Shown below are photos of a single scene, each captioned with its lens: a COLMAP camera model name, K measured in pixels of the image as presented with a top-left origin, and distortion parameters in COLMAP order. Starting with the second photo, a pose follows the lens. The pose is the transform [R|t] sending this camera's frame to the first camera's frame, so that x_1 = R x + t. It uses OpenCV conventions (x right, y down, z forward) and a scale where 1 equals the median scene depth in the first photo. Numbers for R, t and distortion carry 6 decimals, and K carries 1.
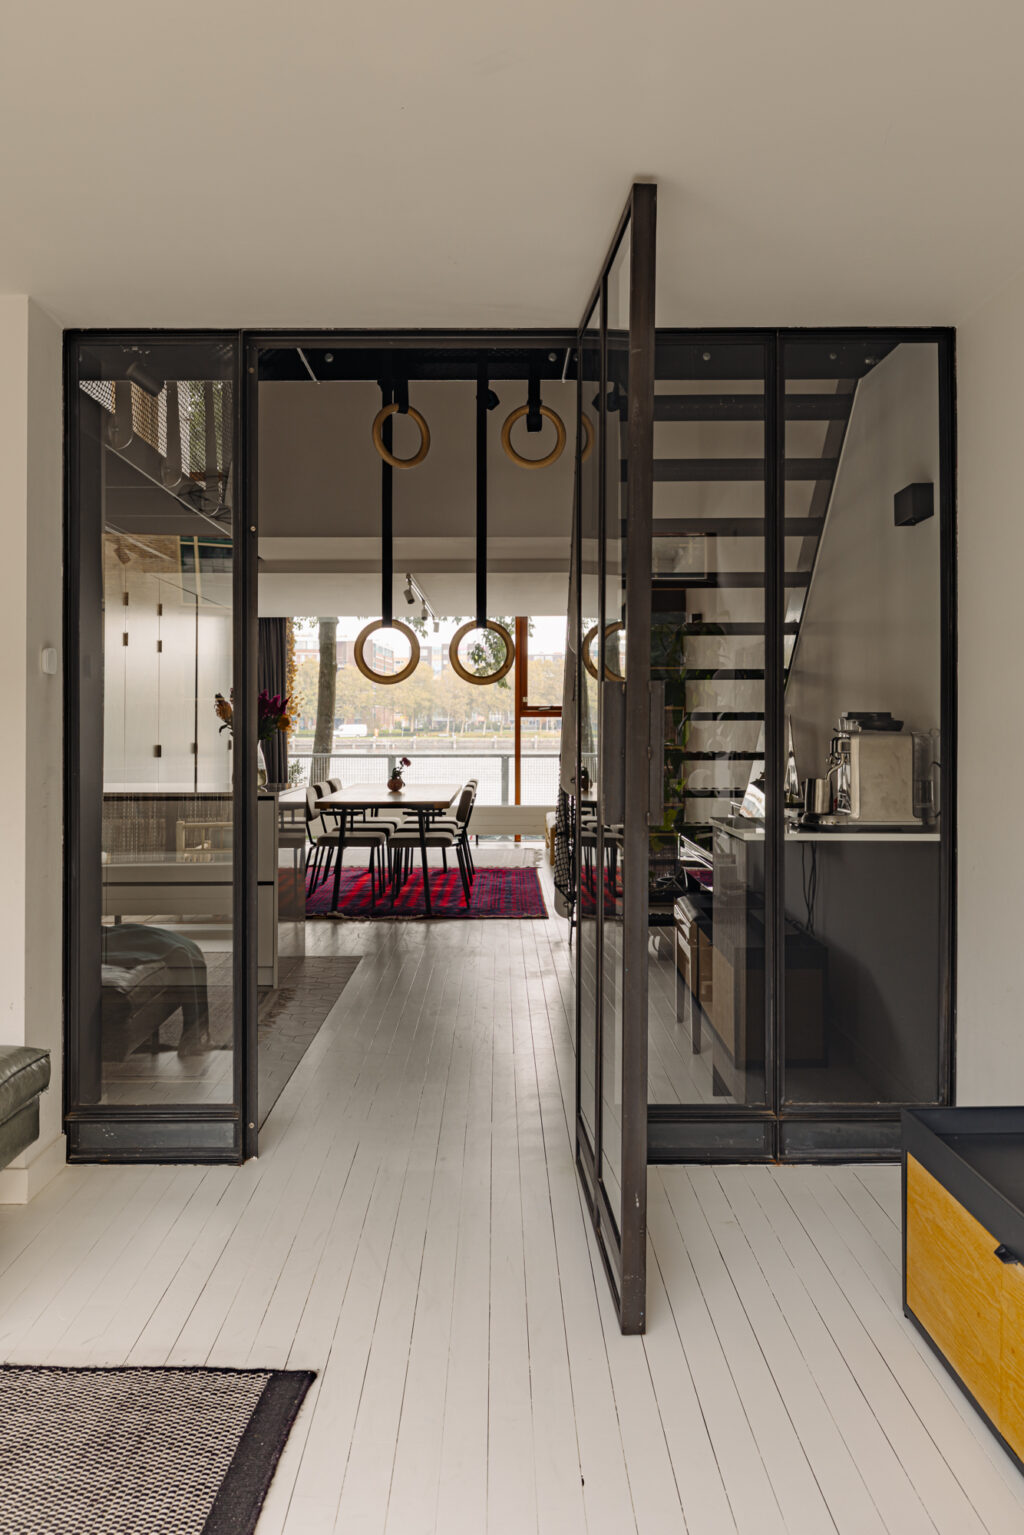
lens RADIAL K [[1259.3, 0, 512.0], [0, 1259.3, 767.5], [0, 0, 1]] dist [-0.009923, -0.007354]
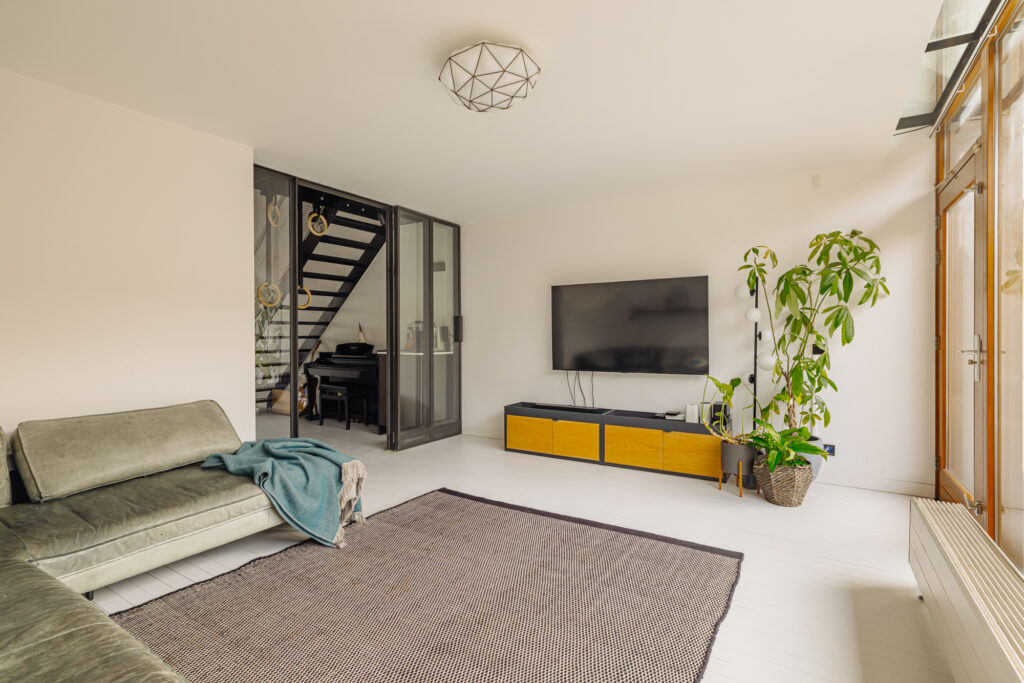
lens RADIAL K [[490.6, 0, 512.0], [0, 490.6, 341.5], [0, 0, 1]] dist [0.000202, -0.000019]
pose [[0.531388, -0.009559, 0.847075, -0.912408], [0.030556, 0.999502, -0.007890, 0.043536], [-0.846577, 0.030076, 0.531415, 0.021779]]
